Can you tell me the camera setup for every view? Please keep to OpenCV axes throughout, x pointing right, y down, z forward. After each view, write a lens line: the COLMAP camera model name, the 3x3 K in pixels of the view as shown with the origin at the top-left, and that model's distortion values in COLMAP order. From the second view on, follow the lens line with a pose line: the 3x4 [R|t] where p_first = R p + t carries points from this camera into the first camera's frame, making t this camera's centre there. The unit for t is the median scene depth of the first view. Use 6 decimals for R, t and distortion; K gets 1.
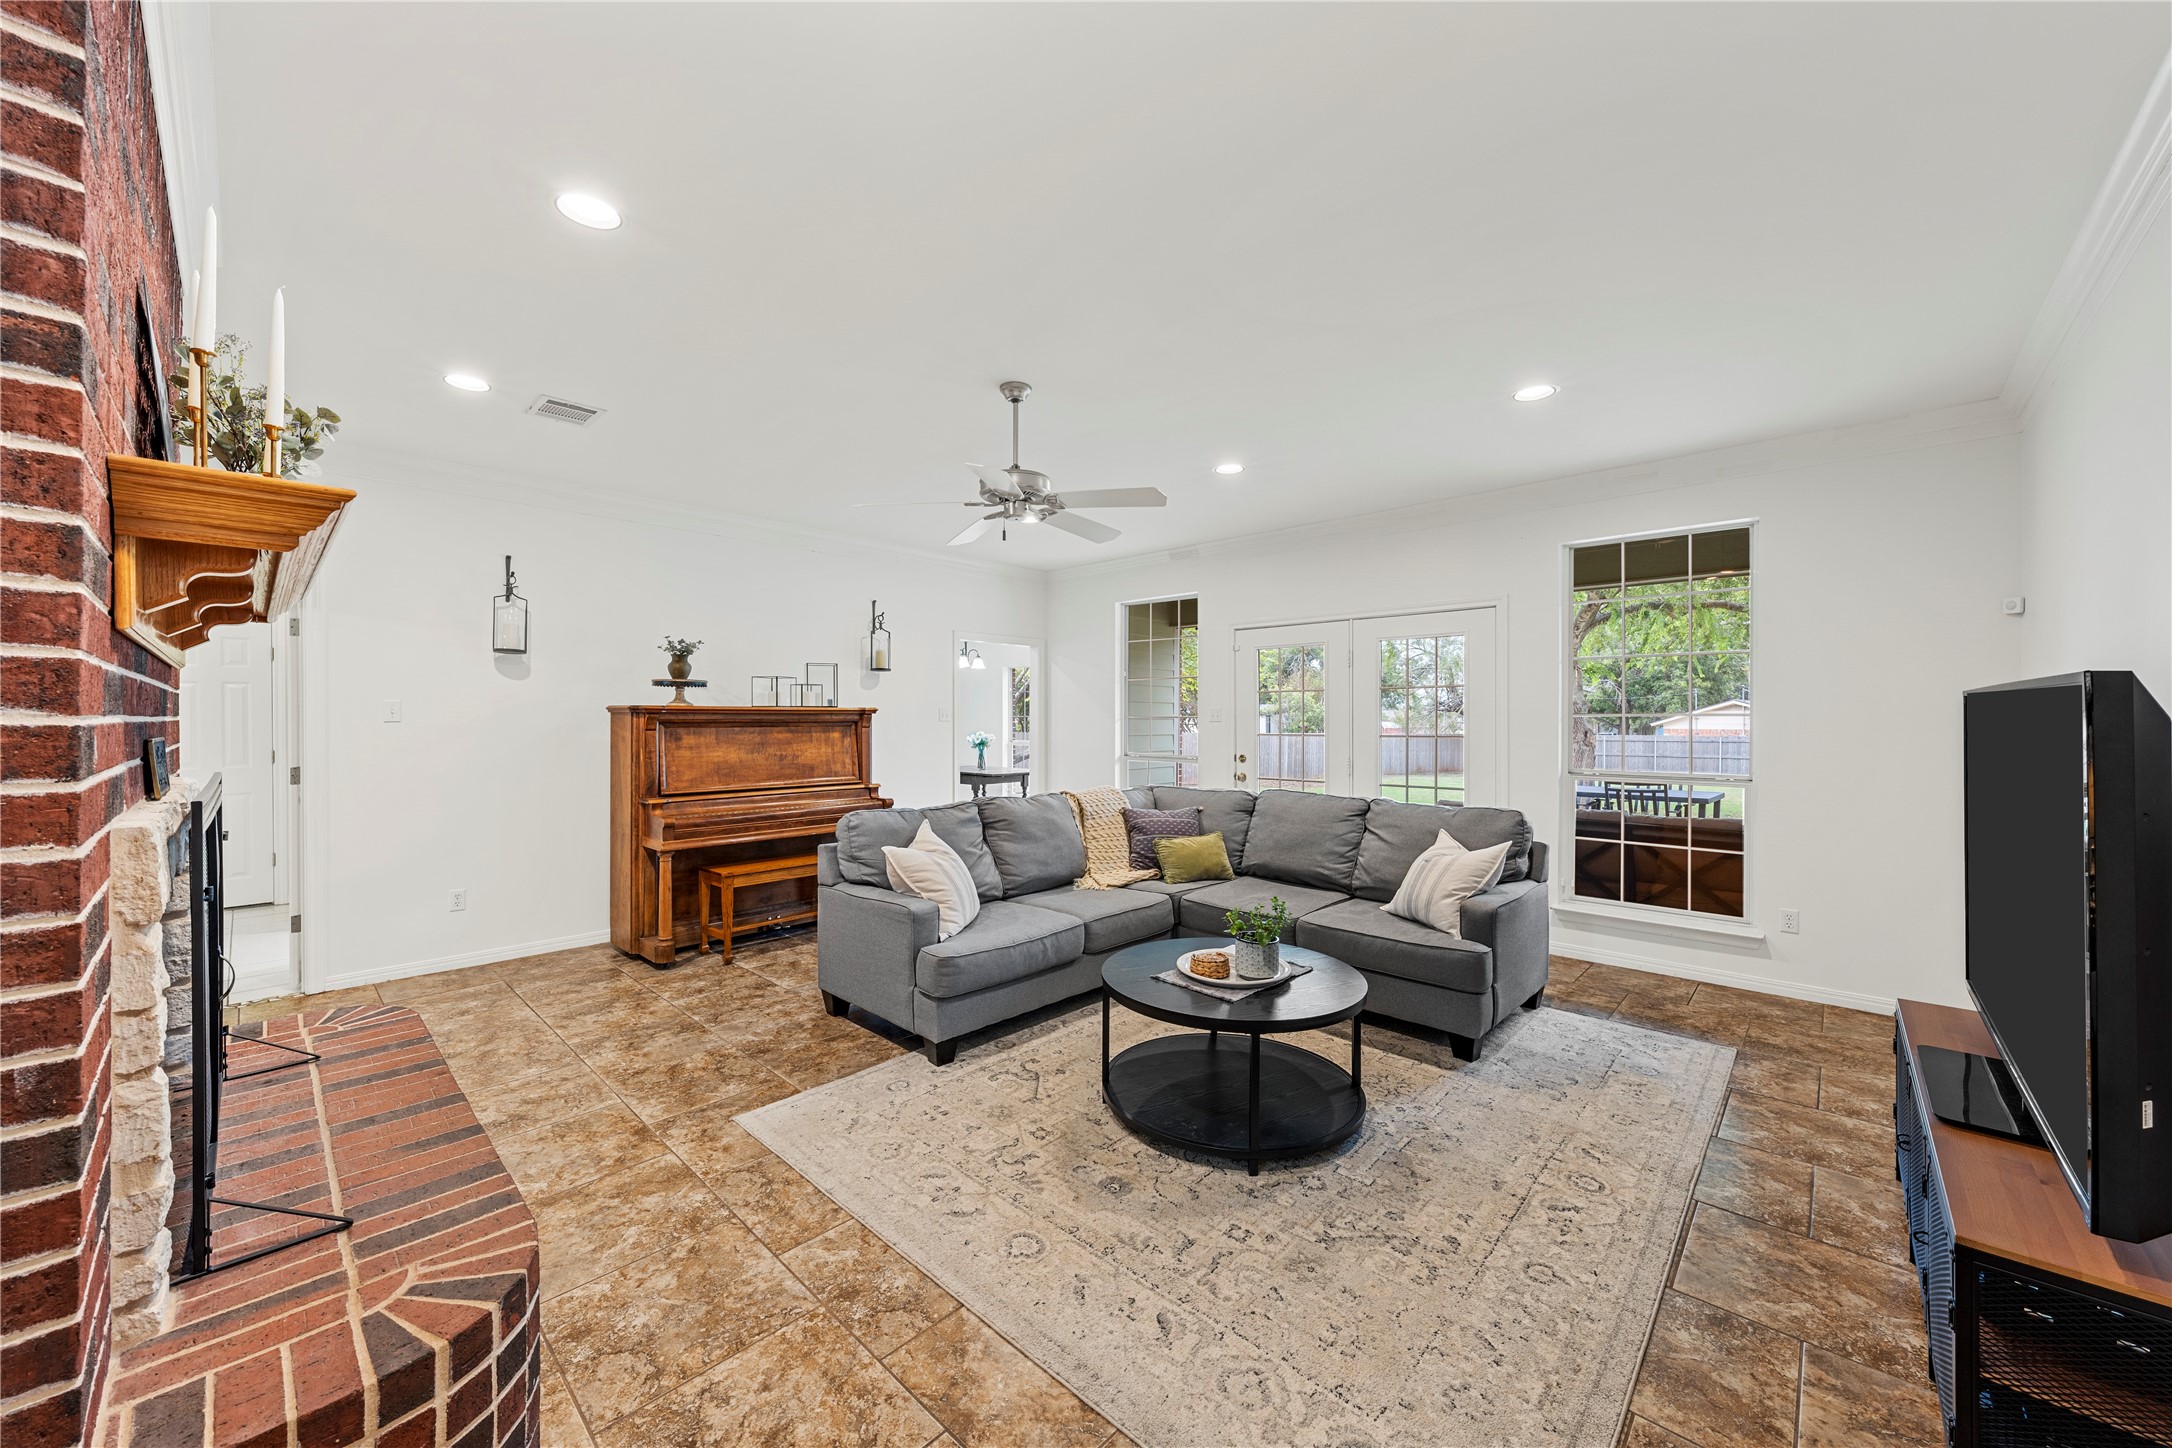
lens RADIAL K [[791.7, 0, 1080.9], [0, 791.7, 717.4], [0, 0, 1]] dist [-0.001009, -0.000032]
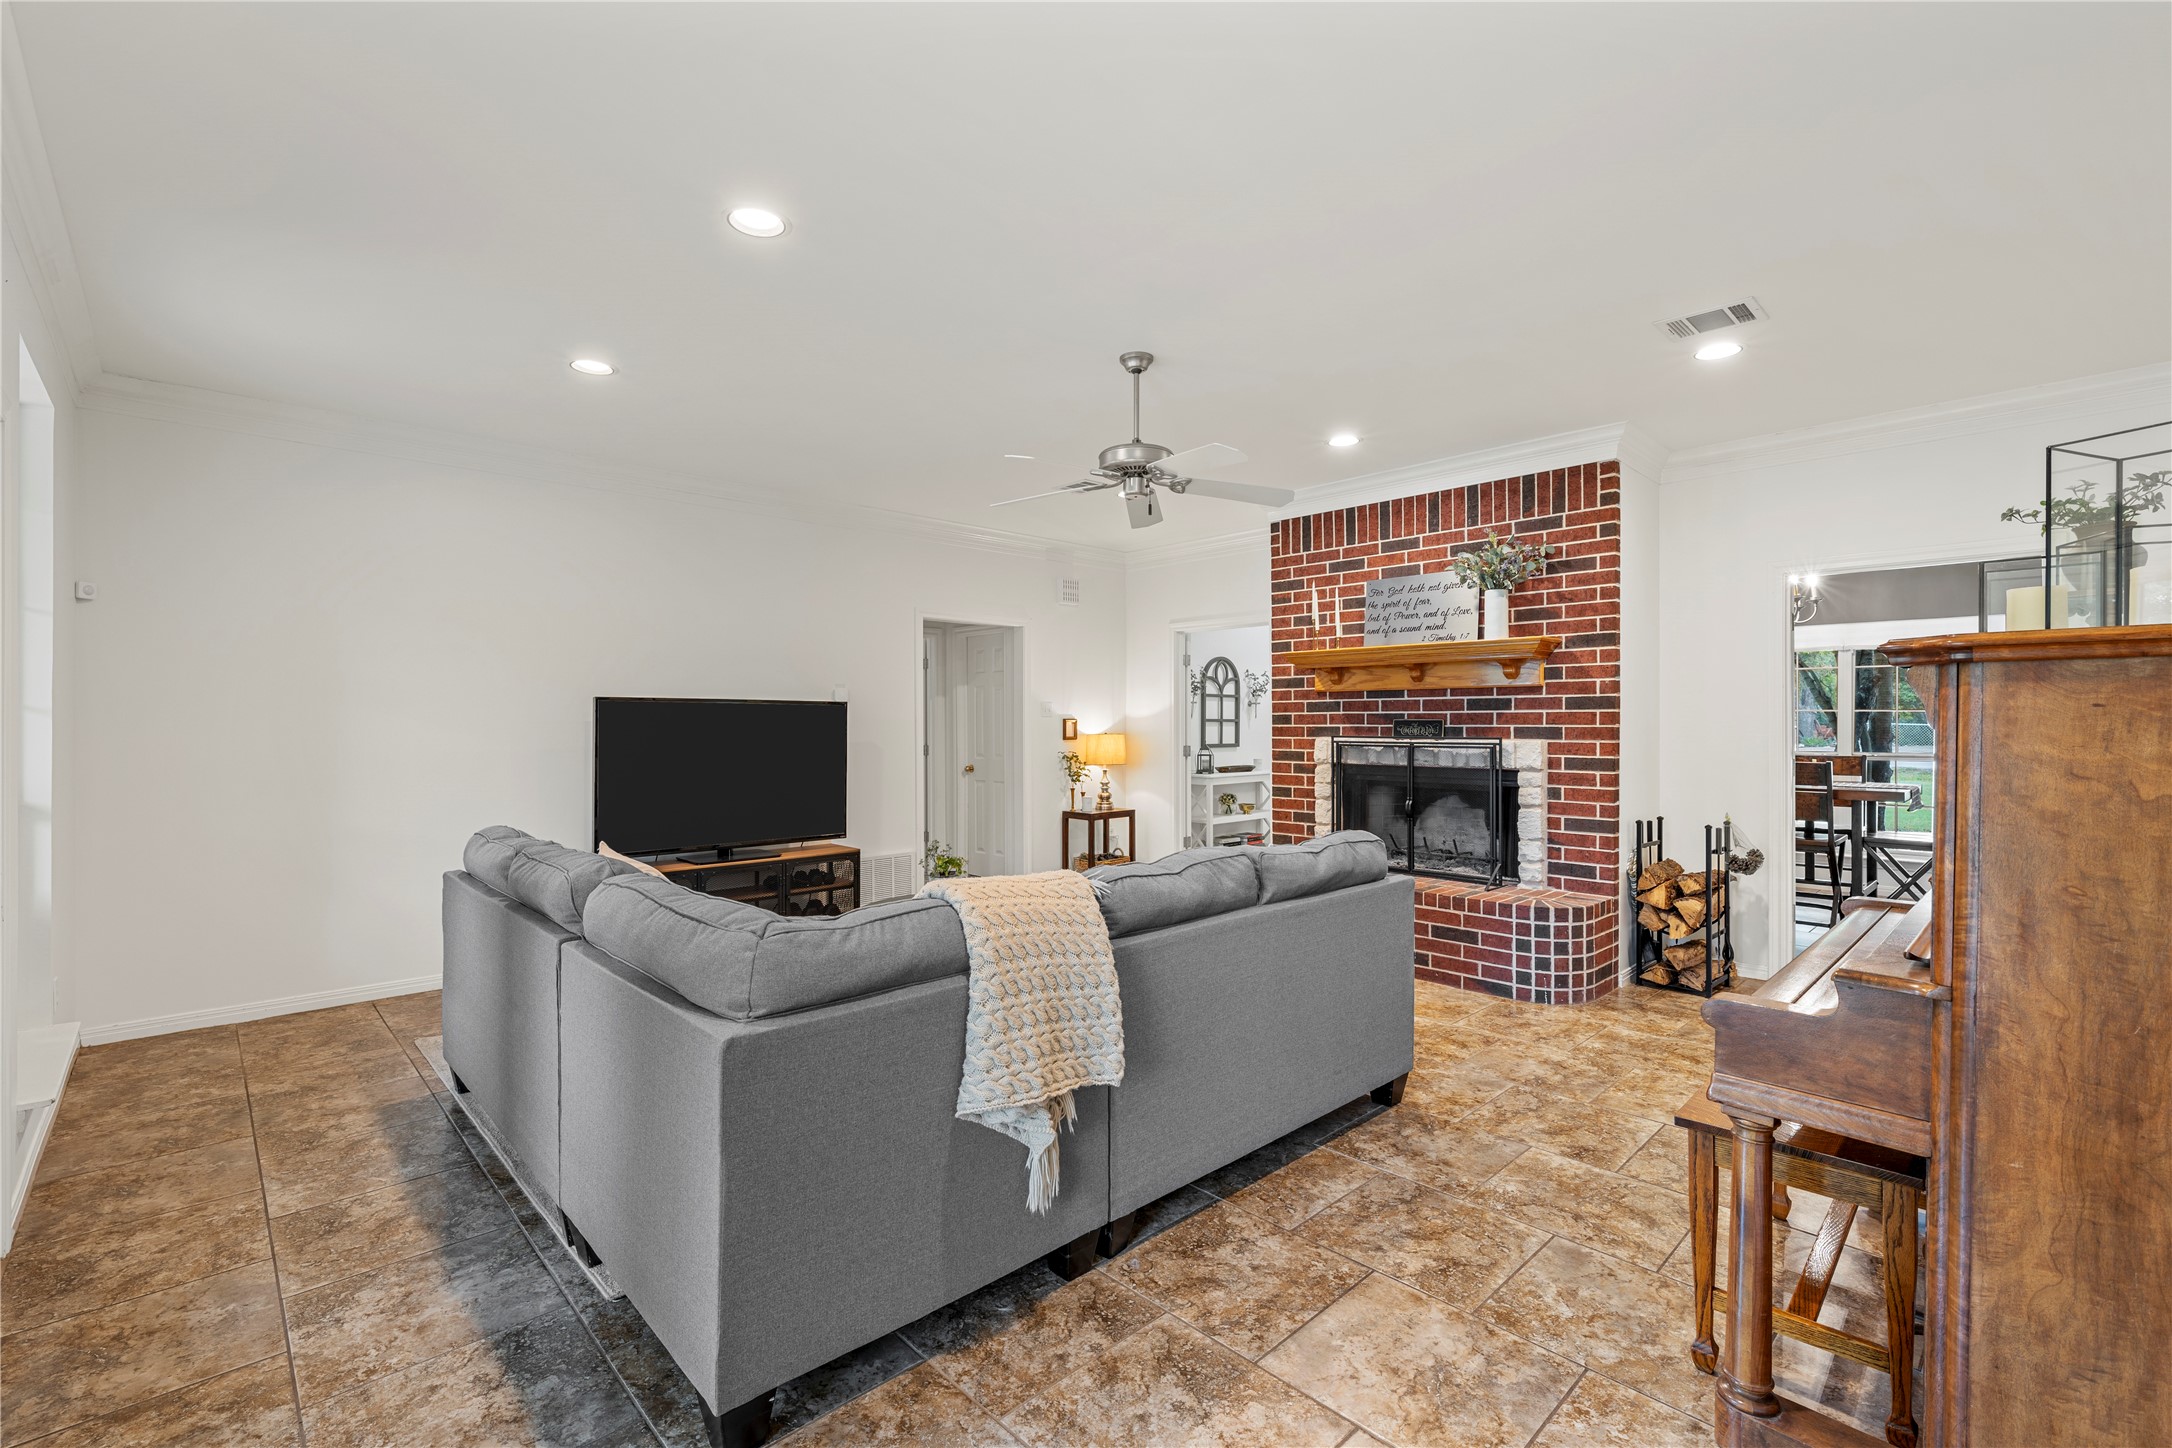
lens RADIAL K [[963.8, 0, 1084.1], [0, 963.8, 732.9], [0, 0, 1]] dist [-0.000832, -0.000016]
pose [[-0.998326, -0.001353, 0.057828, -0.077551], [-0.001037, 0.999984, 0.005491, 0.021327], [-0.057835, 0.005422, -0.998311, 2.042072]]
